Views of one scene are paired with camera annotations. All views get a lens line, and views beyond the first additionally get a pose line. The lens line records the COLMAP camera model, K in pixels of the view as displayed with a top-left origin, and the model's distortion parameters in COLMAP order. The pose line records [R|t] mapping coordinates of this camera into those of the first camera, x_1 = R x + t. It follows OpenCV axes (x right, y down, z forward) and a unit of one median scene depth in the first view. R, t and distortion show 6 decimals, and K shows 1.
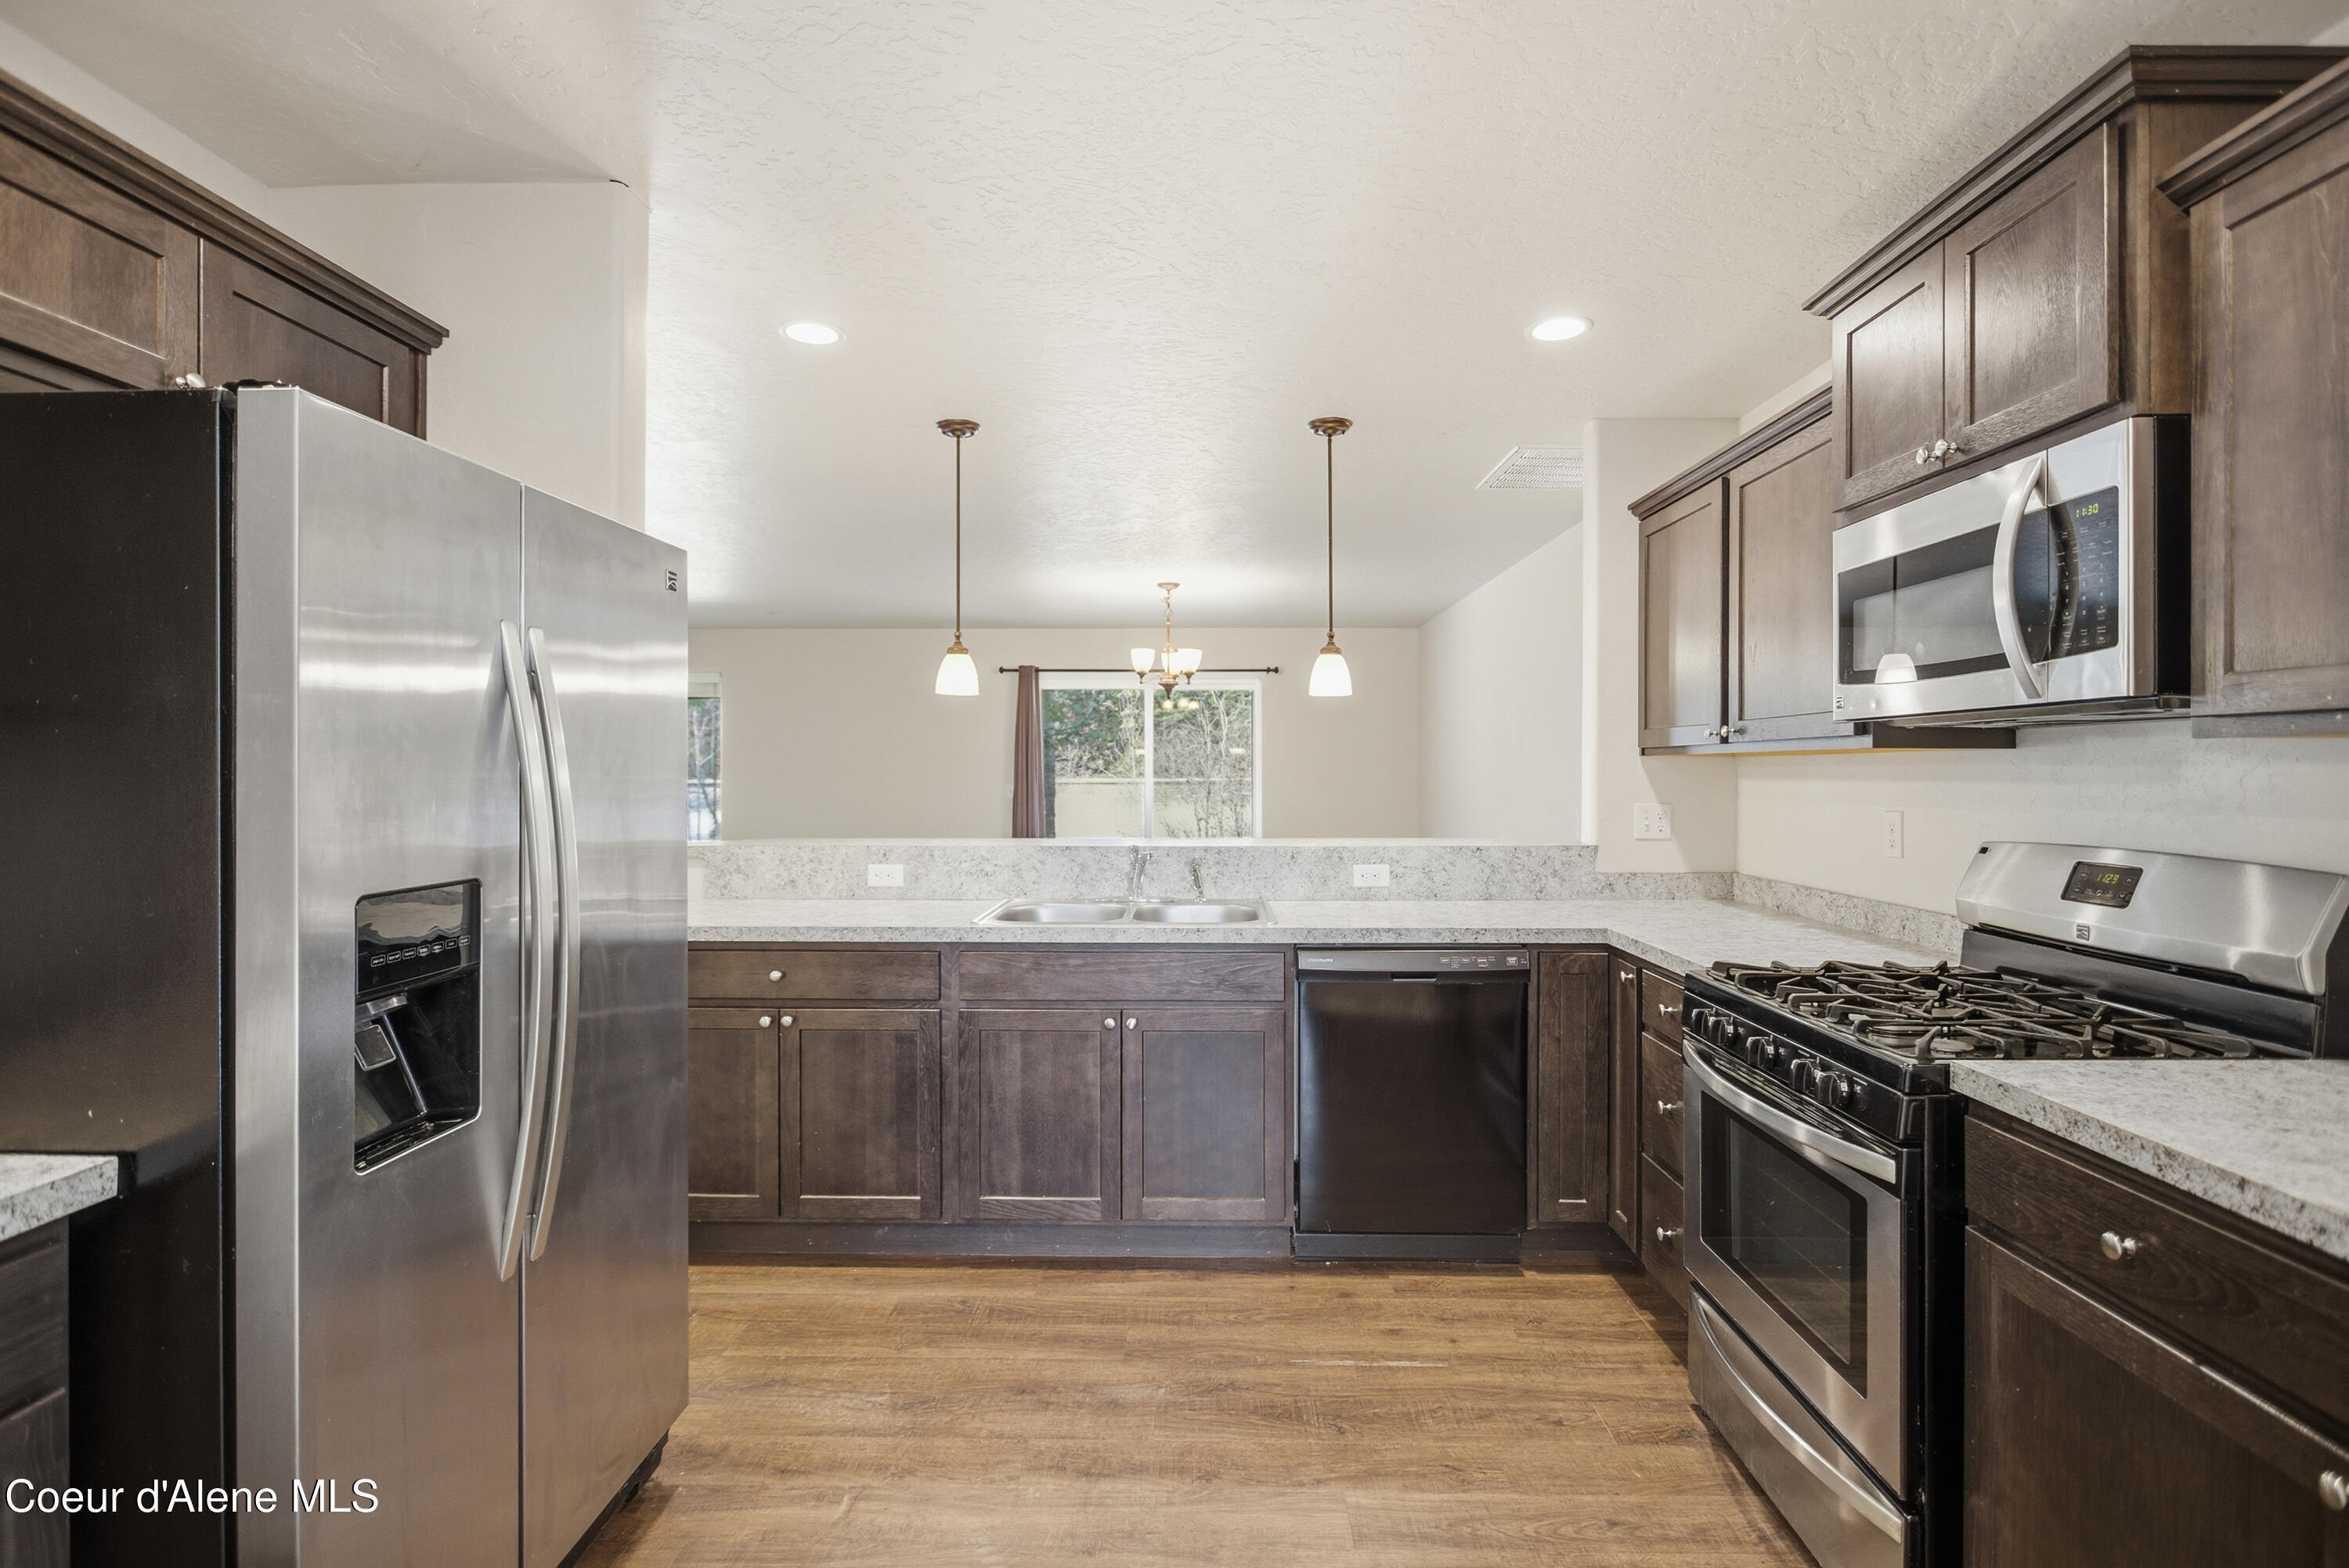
lens RADIAL K [[1115.0, 0, 1191.5], [0, 1115.0, 768.3], [0, 0, 1]] dist [-0.003389, 0.000218]
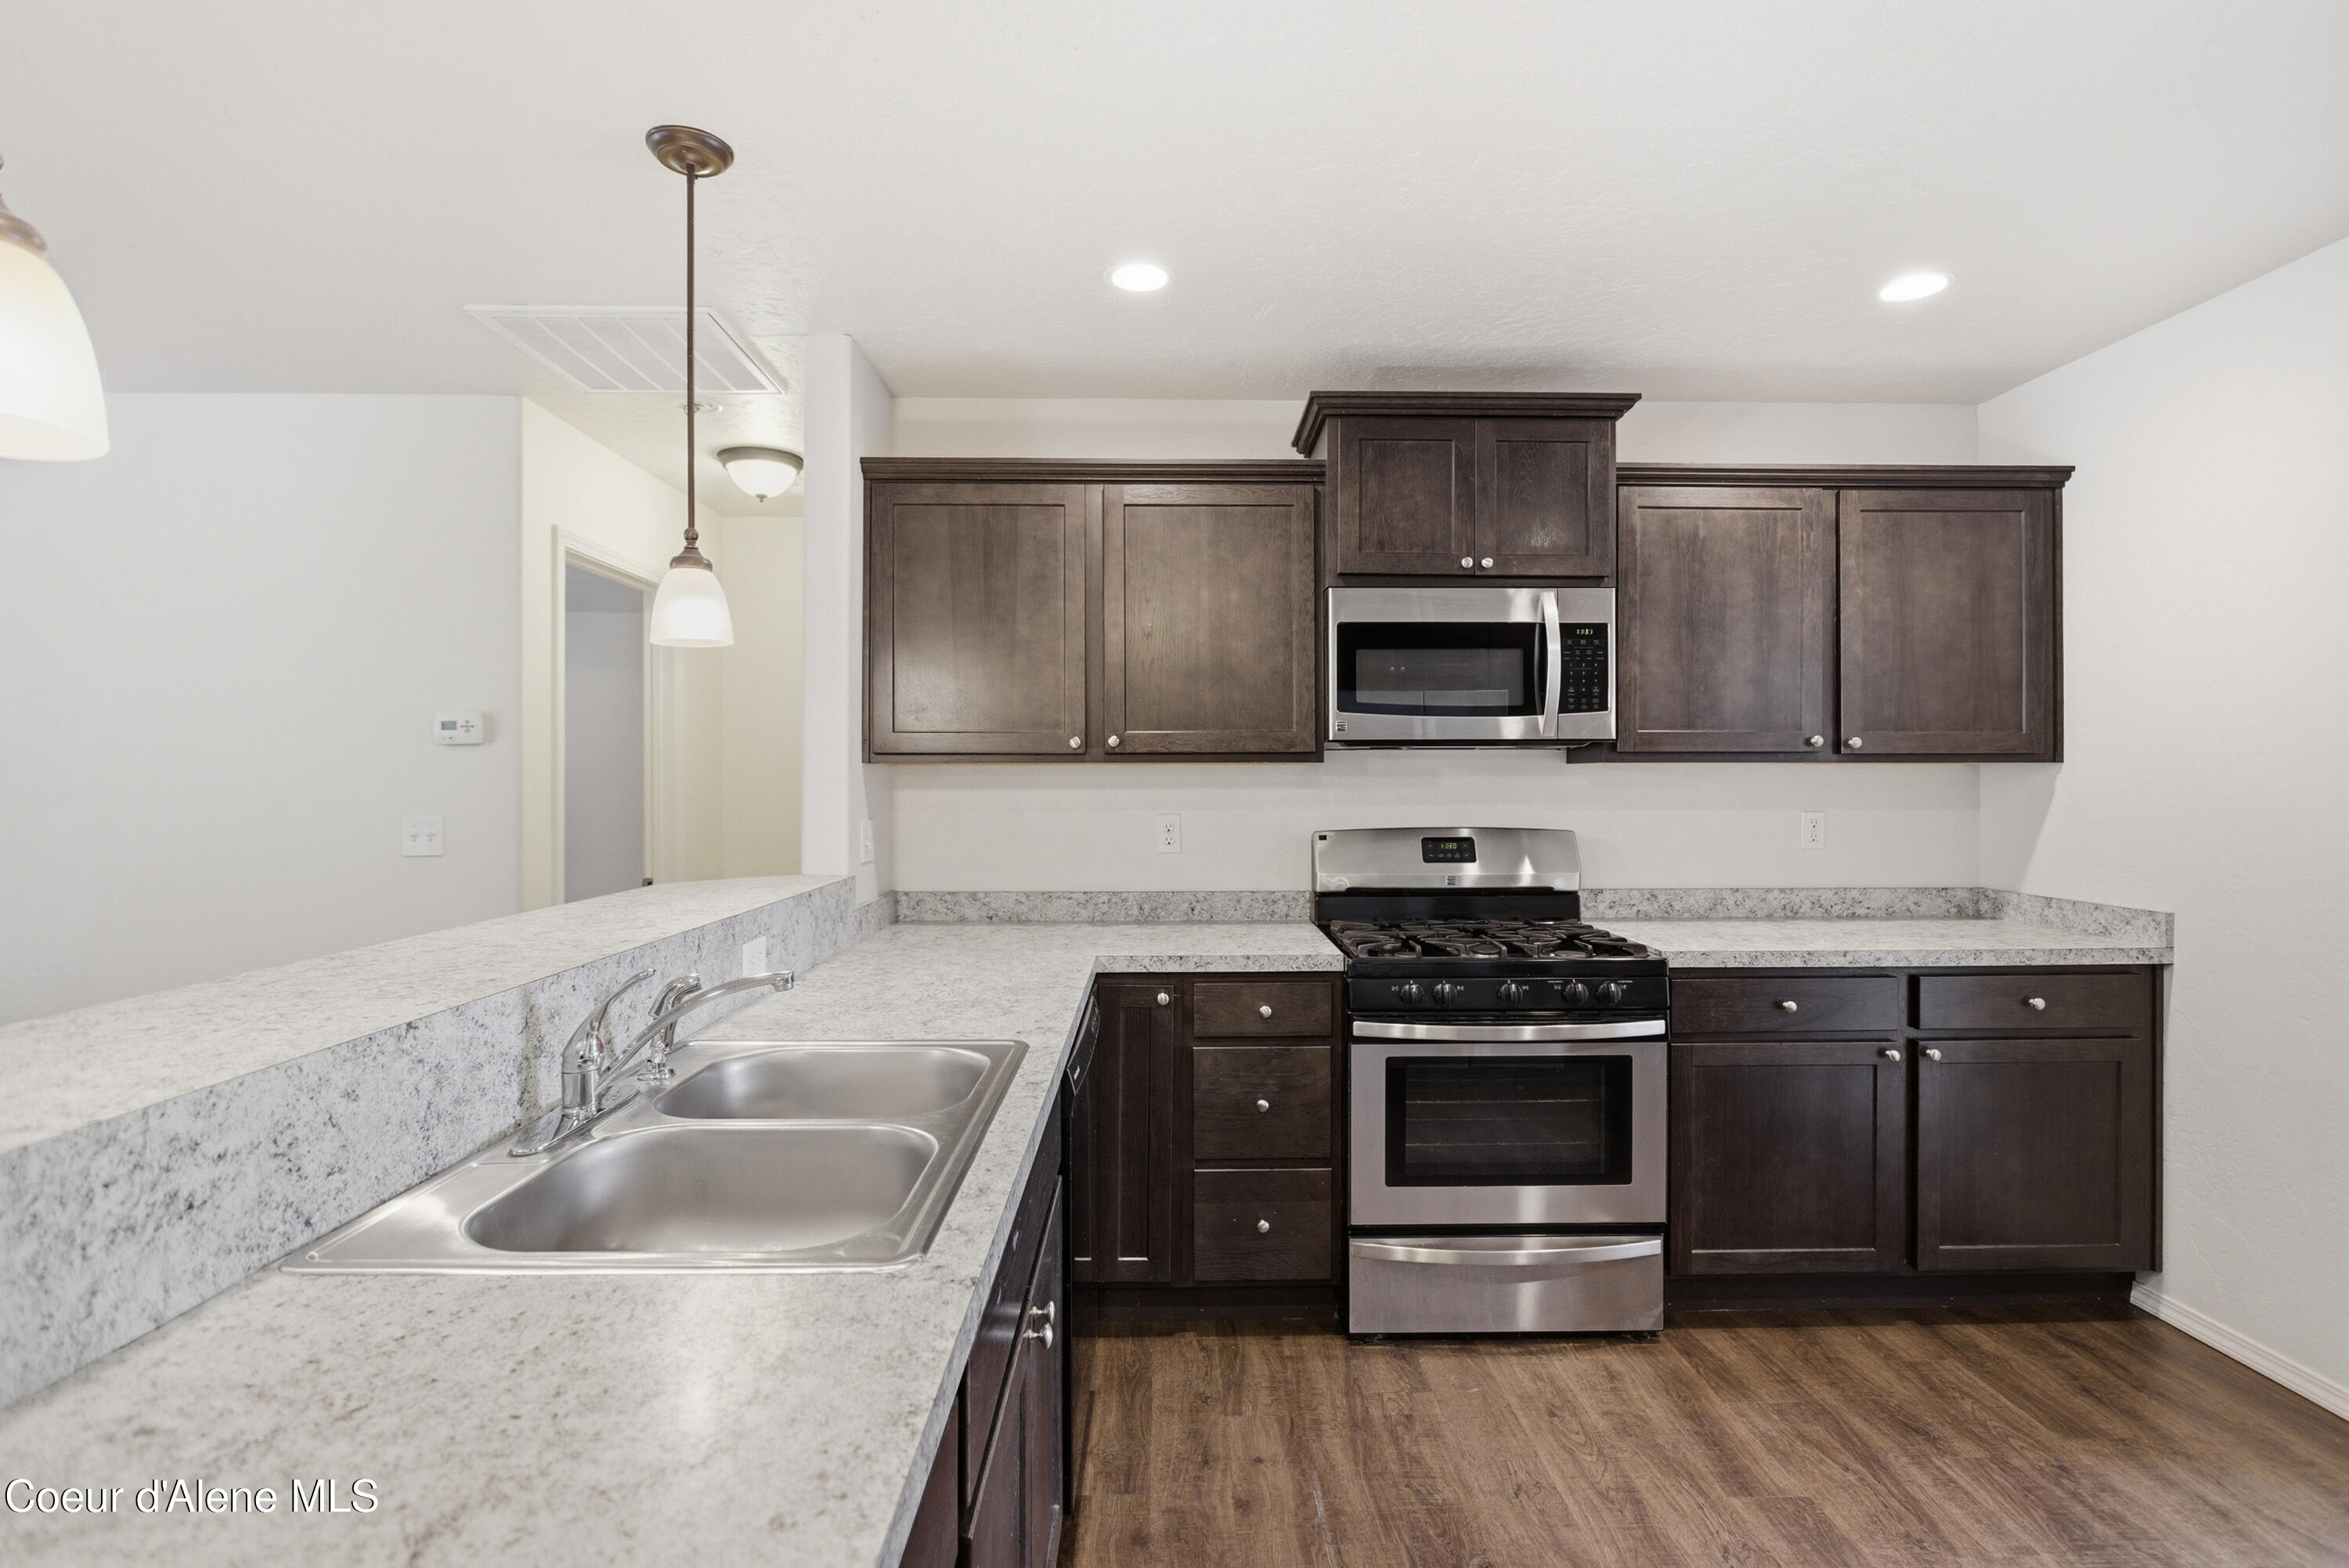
lens RADIAL K [[1115.4, 0, 1187.9], [0, 1115.4, 785.1], [0, 0, 1]] dist [-0.004377, 0.000942]
pose [[-0.035265, -0.005218, 0.999364, -0.577244], [-0.000141, 0.999986, 0.005216, 0.000946], [-0.999378, 0.000043, -0.035265, 1.043106]]
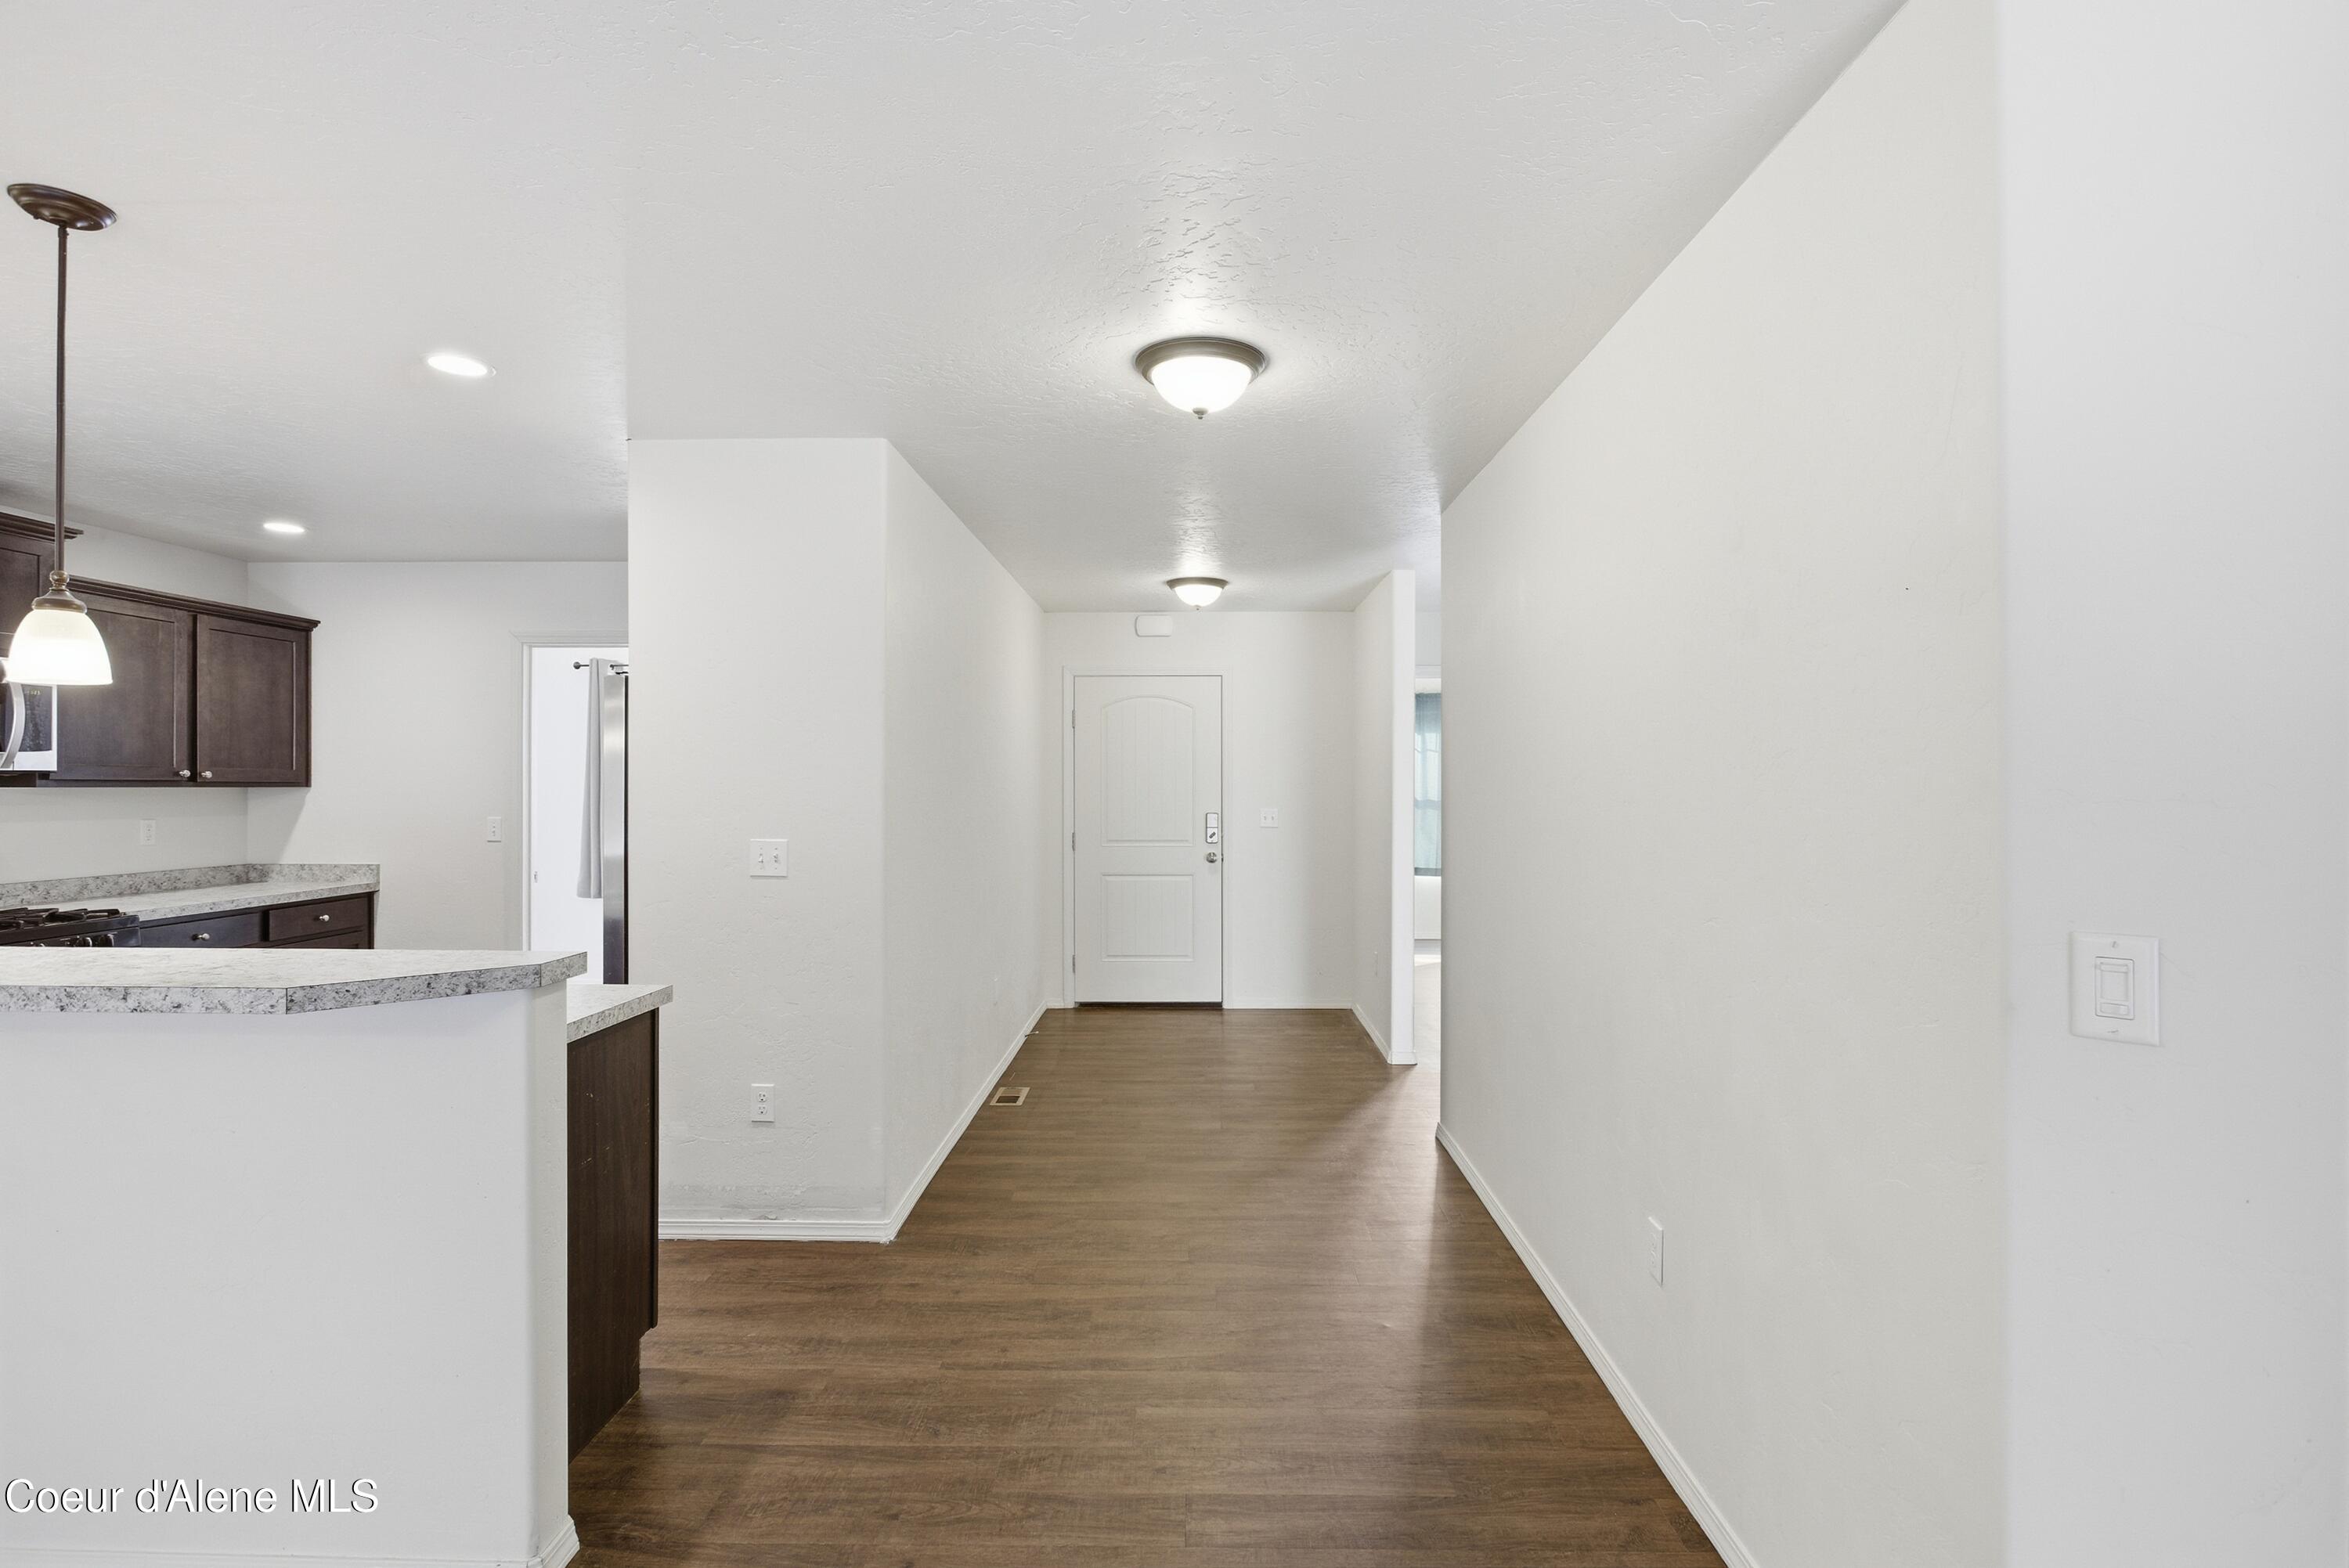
lens RADIAL K [[1123.3, 0, 1186.0], [0, 1123.3, 782.1], [0, 0, 1]] dist [-0.003636, 0.001449]
pose [[-0.999995, -0.002329, 0.002289, -1.047902], [-0.002338, 0.999991, -0.003602, -0.021338], [-0.002280, -0.003607, -0.999991, 2.113963]]
